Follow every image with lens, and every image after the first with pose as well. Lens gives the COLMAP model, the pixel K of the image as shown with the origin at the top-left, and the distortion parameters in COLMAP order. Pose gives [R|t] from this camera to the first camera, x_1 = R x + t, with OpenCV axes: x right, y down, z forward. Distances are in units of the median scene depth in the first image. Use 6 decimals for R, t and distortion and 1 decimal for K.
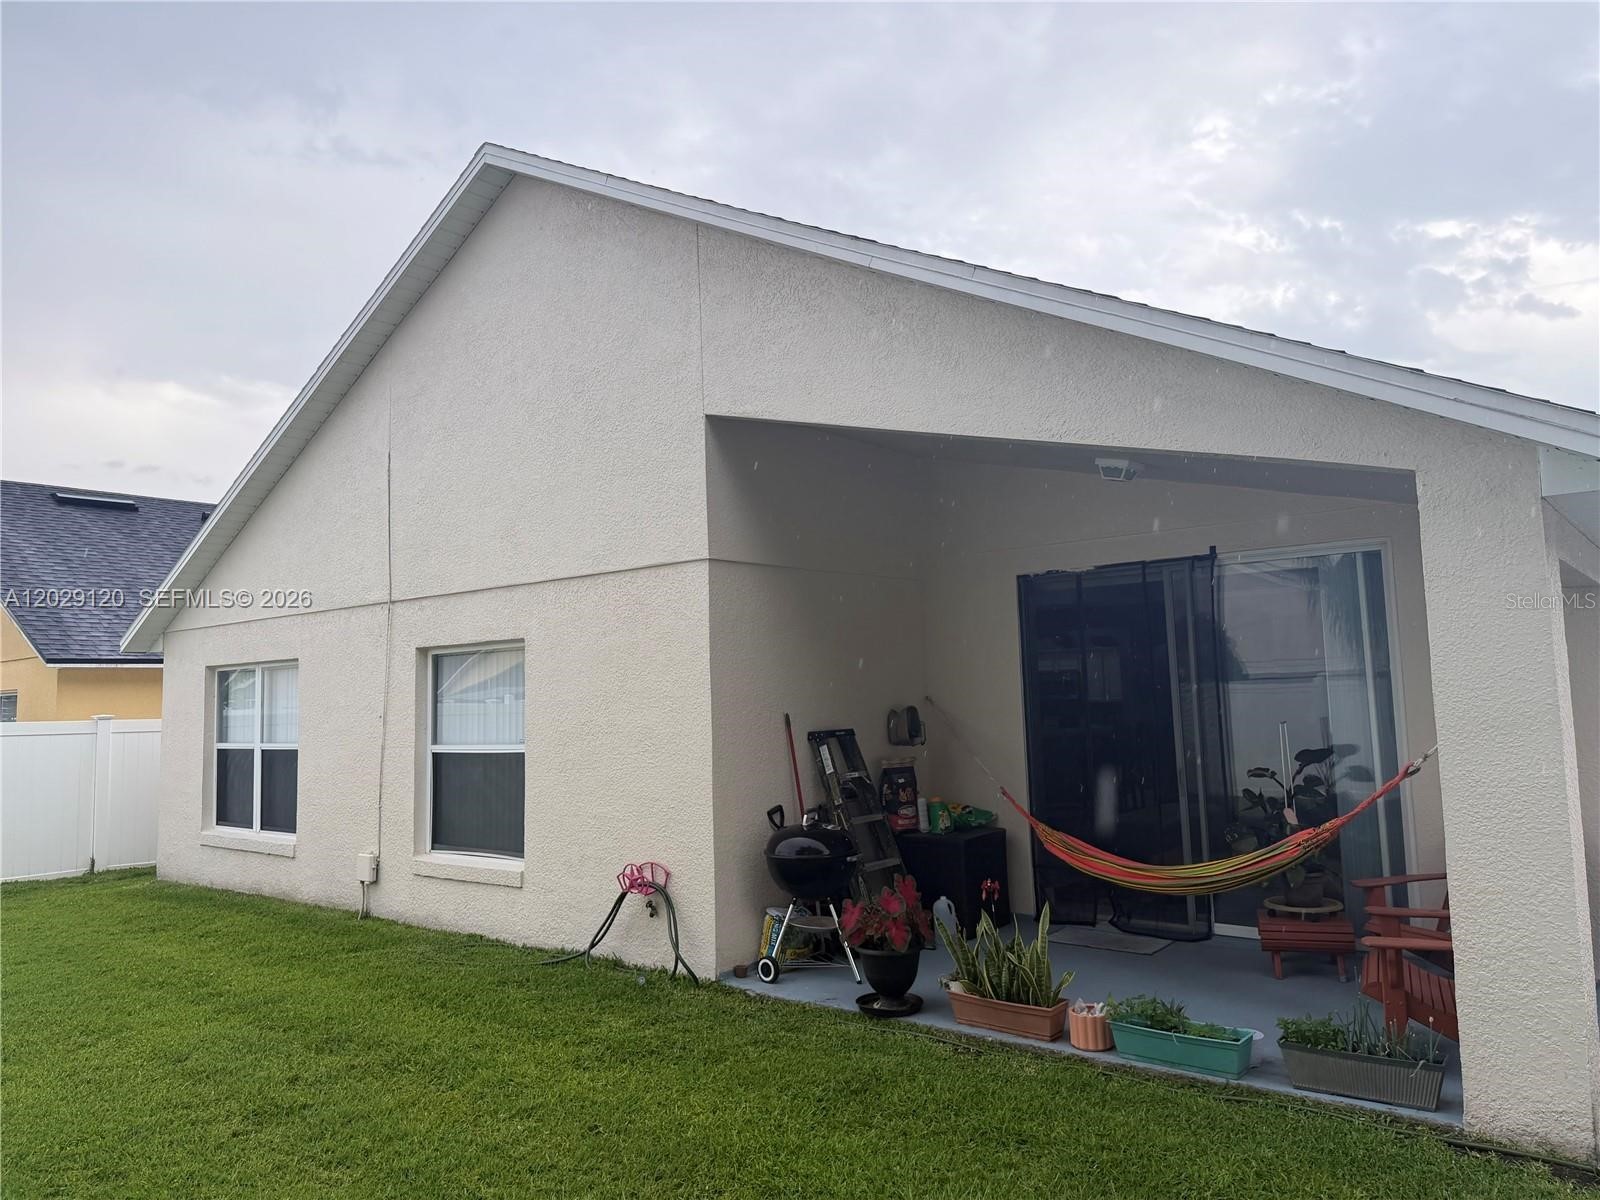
lens RADIAL K [[1111.9, 0, 800.0], [0, 1111.9, 600.0], [0, 0, 1]] dist [0.075082, -0.082509]
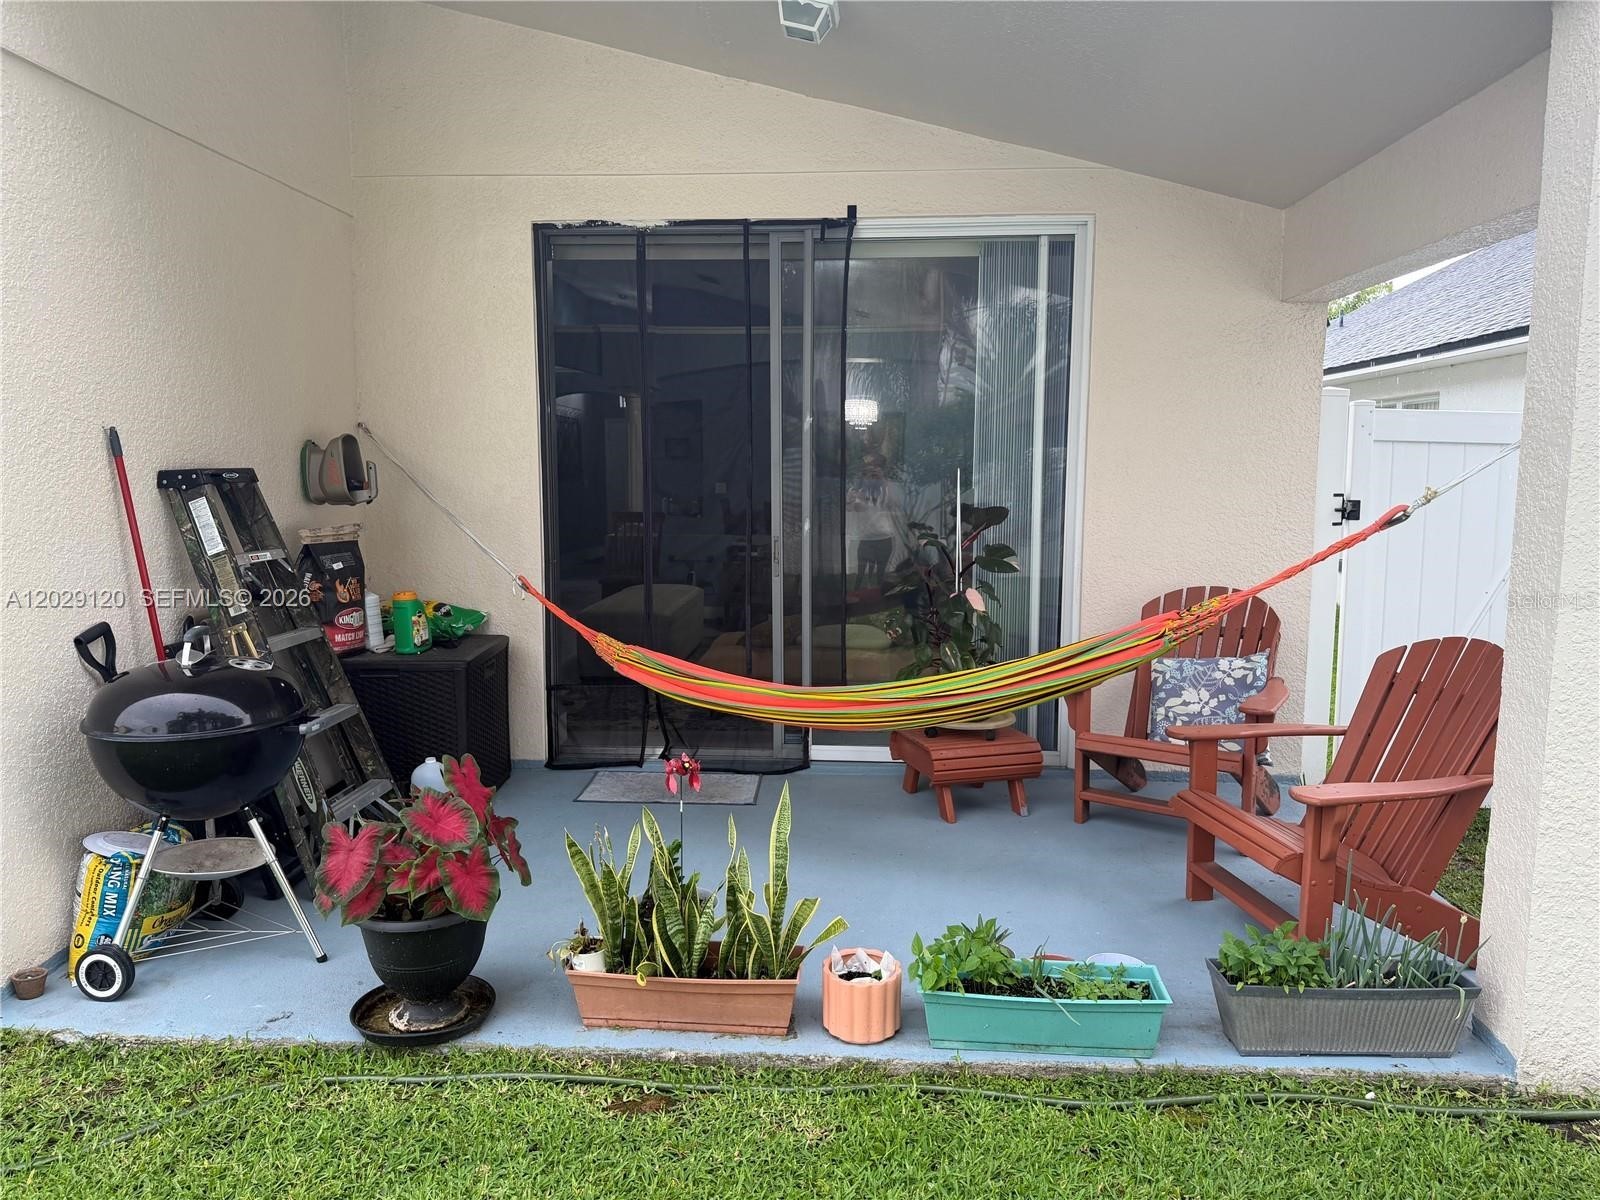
lens RADIAL K [[1111.9, 0, 800.0], [0, 1111.9, 600.0], [0, 0, 1]] dist [0.075082, -0.082509]
pose [[0.812566, -0.041438, 0.581395, -0.054877], [-0.072034, 0.982684, 0.170716, 0.071028], [-0.578401, -0.180598, 0.795510, 0.446241]]
